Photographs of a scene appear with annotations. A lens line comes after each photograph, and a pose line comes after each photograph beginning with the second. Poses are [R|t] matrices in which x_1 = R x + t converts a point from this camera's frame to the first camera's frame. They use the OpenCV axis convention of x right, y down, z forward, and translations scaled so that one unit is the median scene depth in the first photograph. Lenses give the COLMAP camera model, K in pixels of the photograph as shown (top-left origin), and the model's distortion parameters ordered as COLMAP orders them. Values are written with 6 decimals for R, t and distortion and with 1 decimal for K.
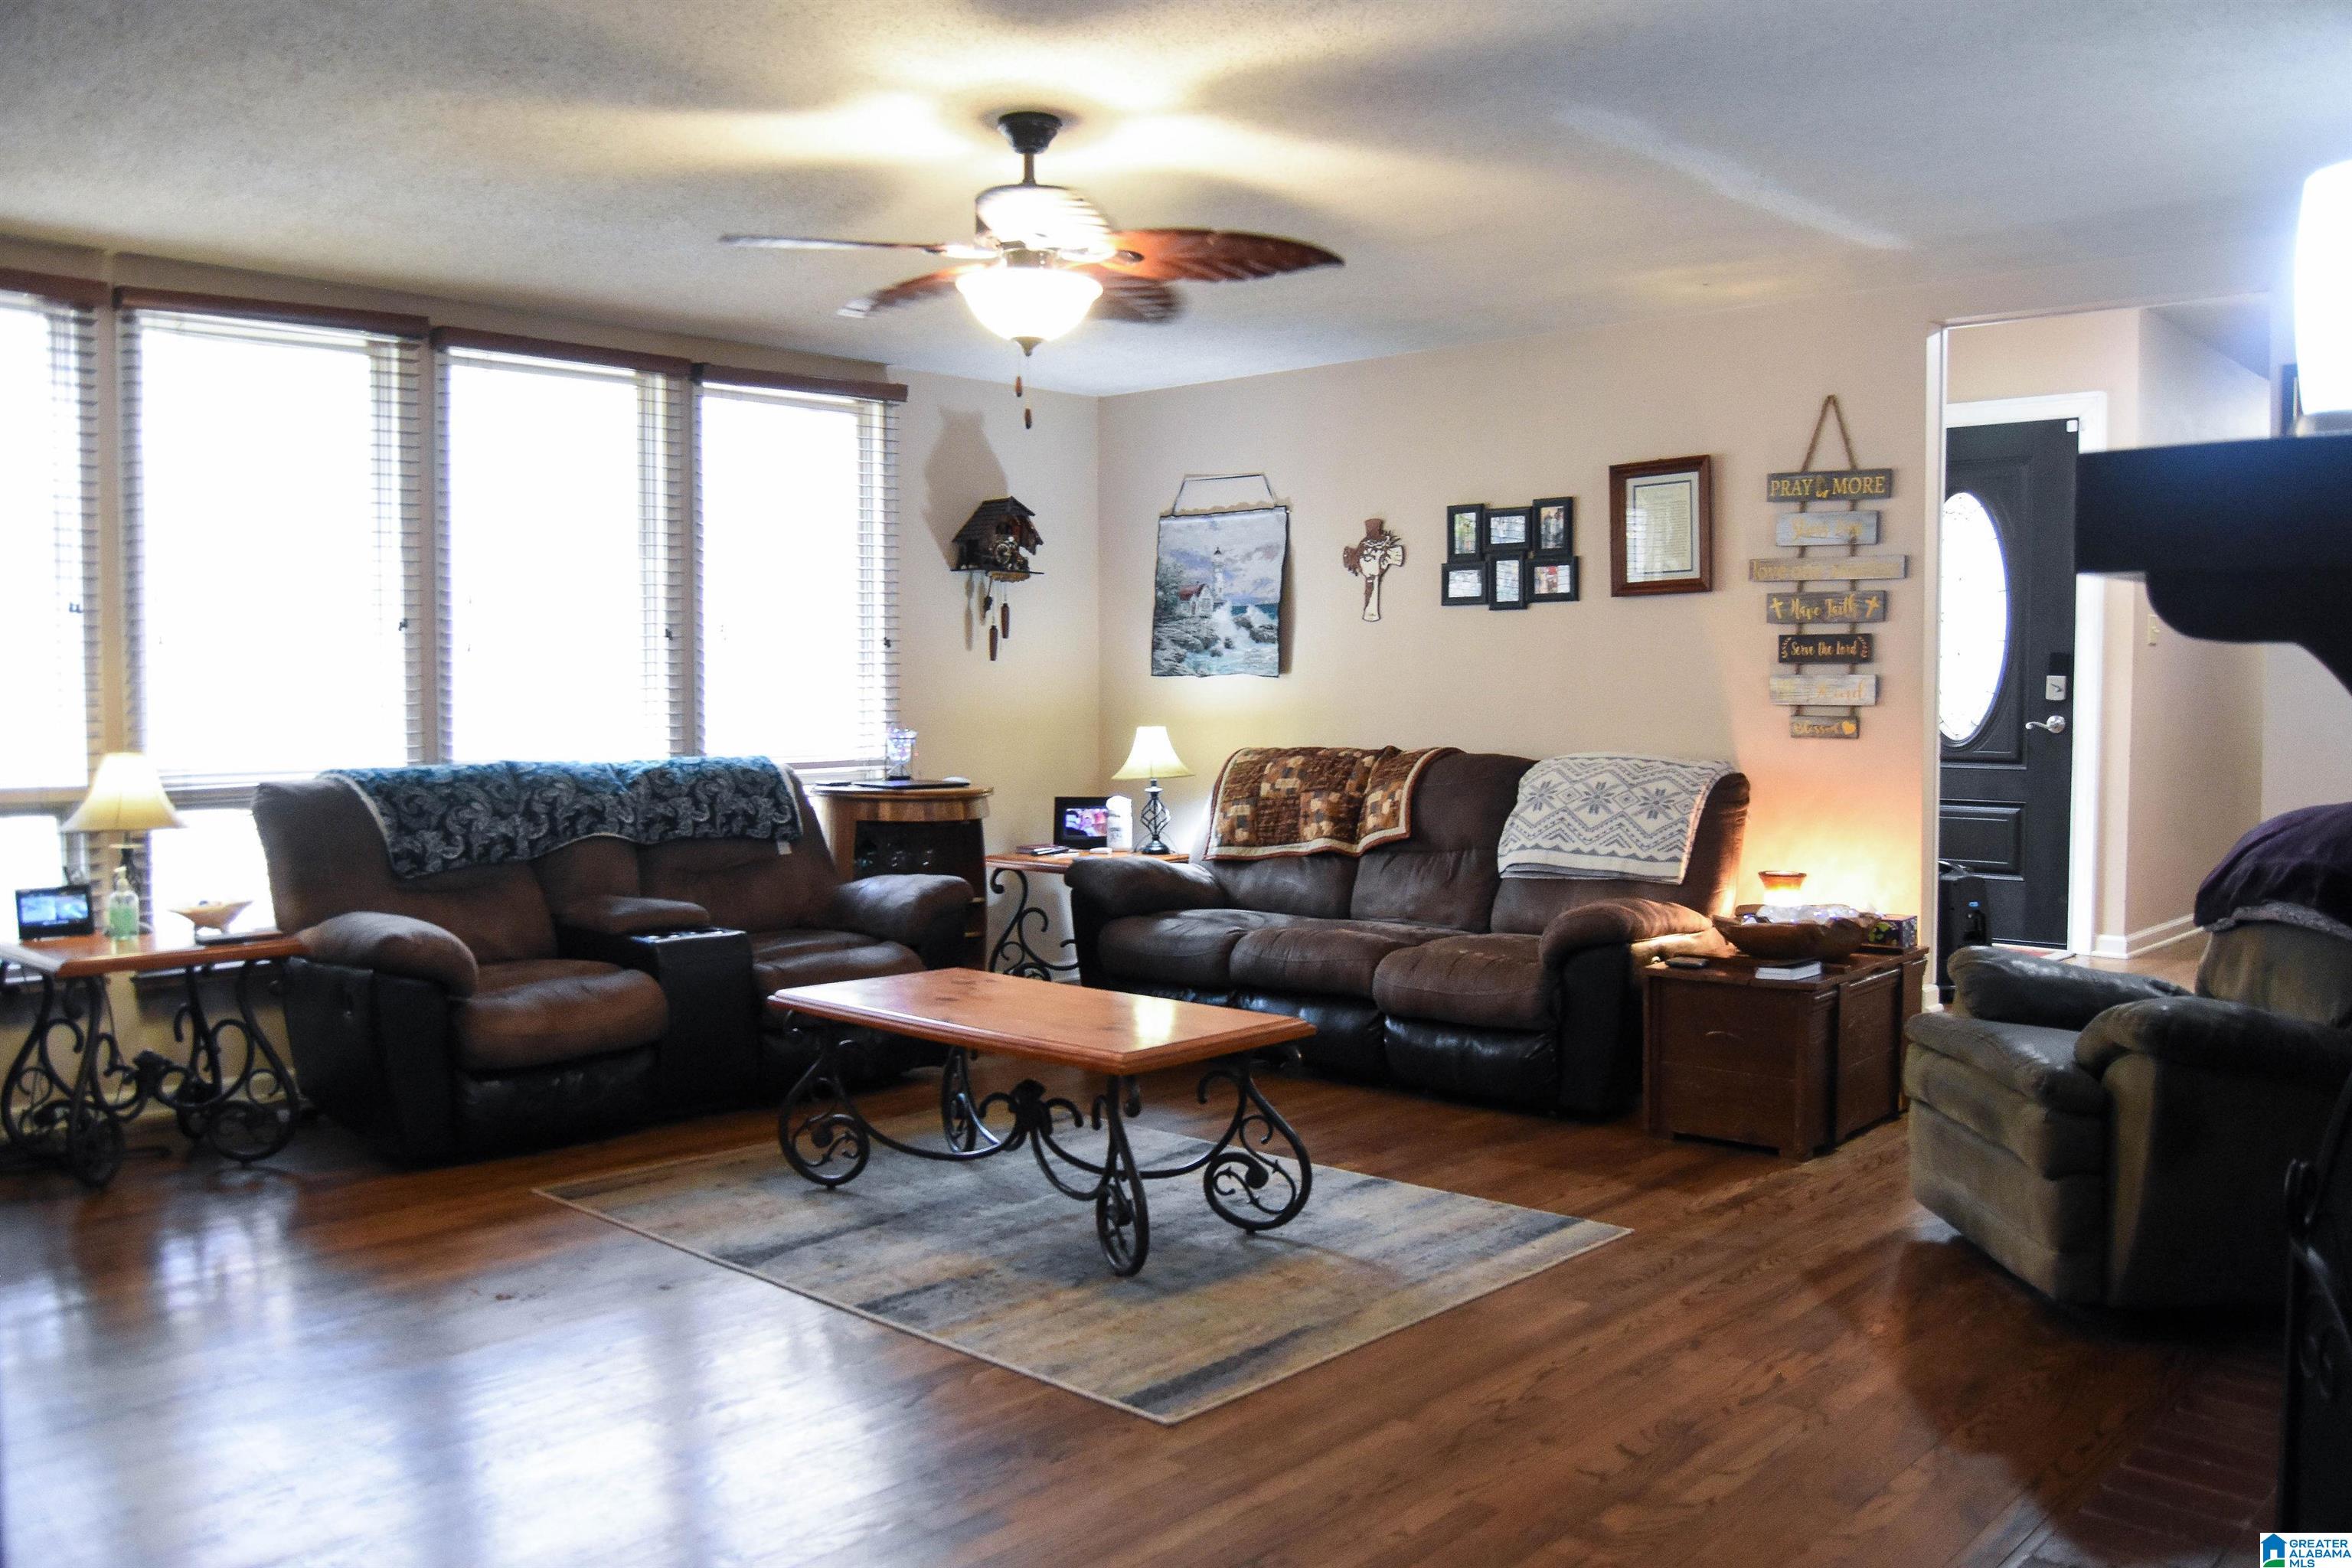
lens RADIAL K [[1934.5, 0, 1176.0], [0, 1934.5, 784.0], [0, 0, 1]] dist [0.003160, 0.004236]
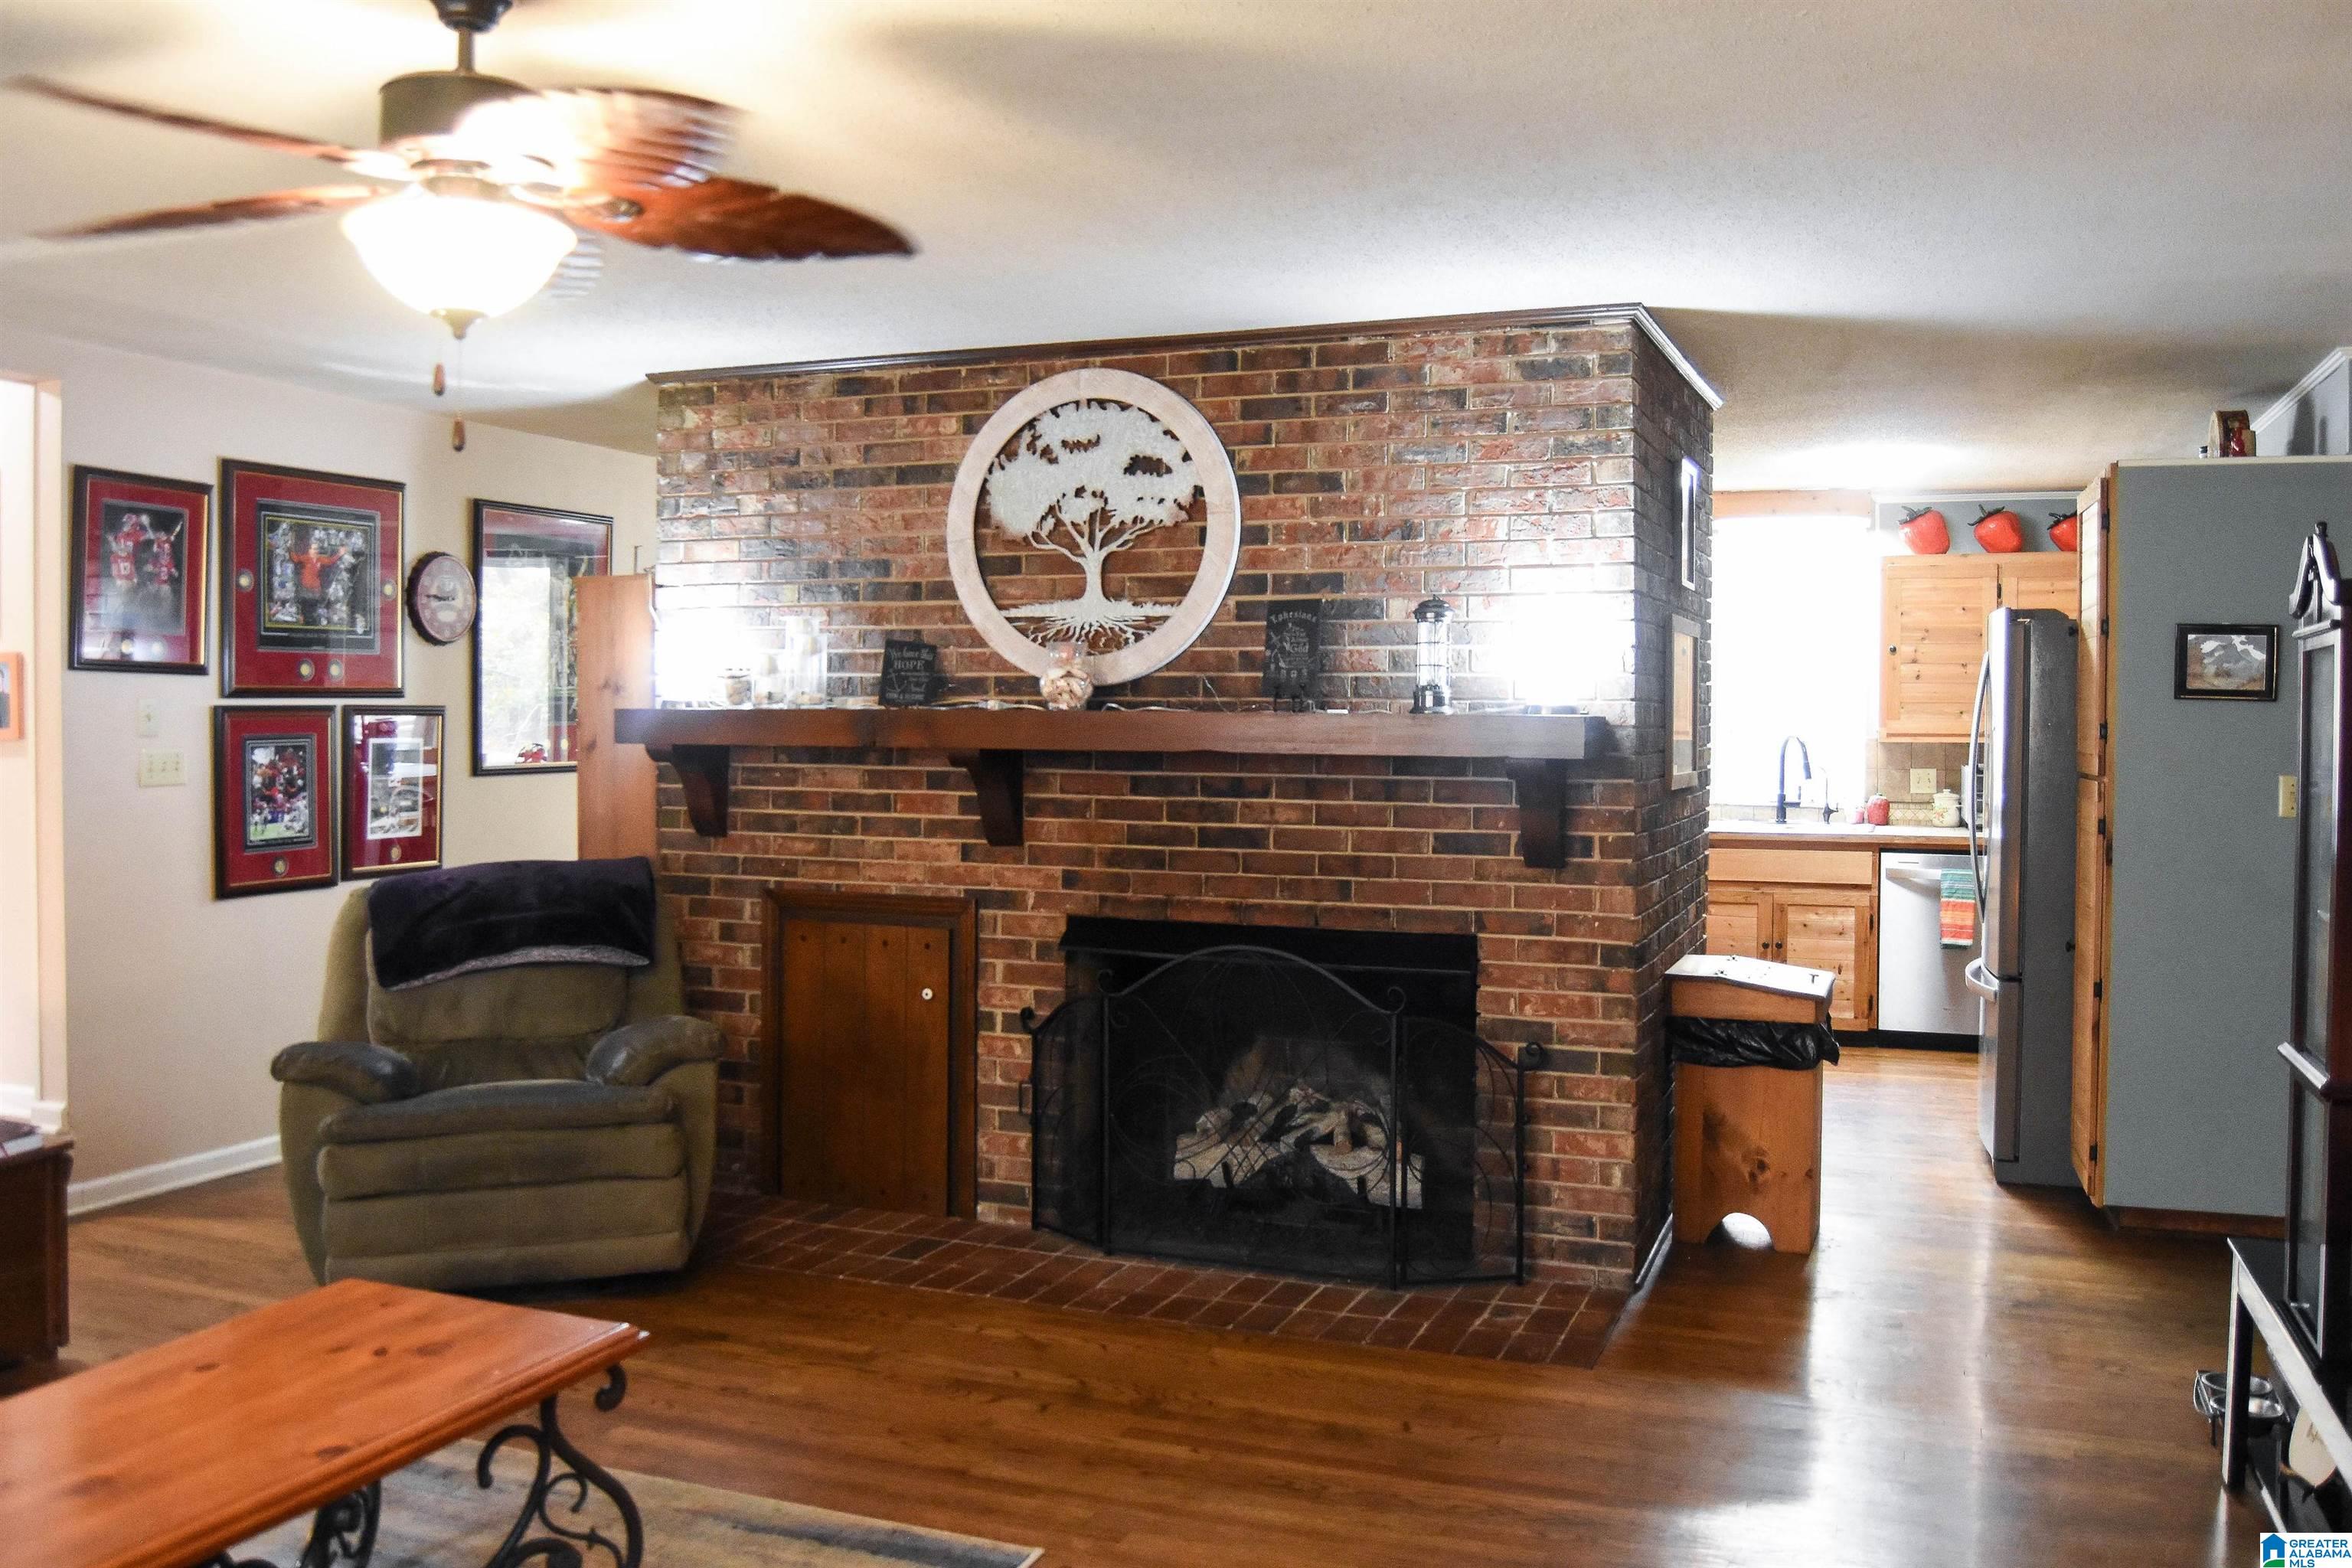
lens RADIAL K [[1975.2, 0, 1132.4], [0, 1975.2, 778.2], [0, 0, 1]] dist [-0.082499, 0.018172]
pose [[-0.355825, -0.021607, 0.934303, -0.950049], [0.048835, 0.997937, 0.041677, -0.112418], [-0.933276, 0.060456, -0.354036, 1.268387]]
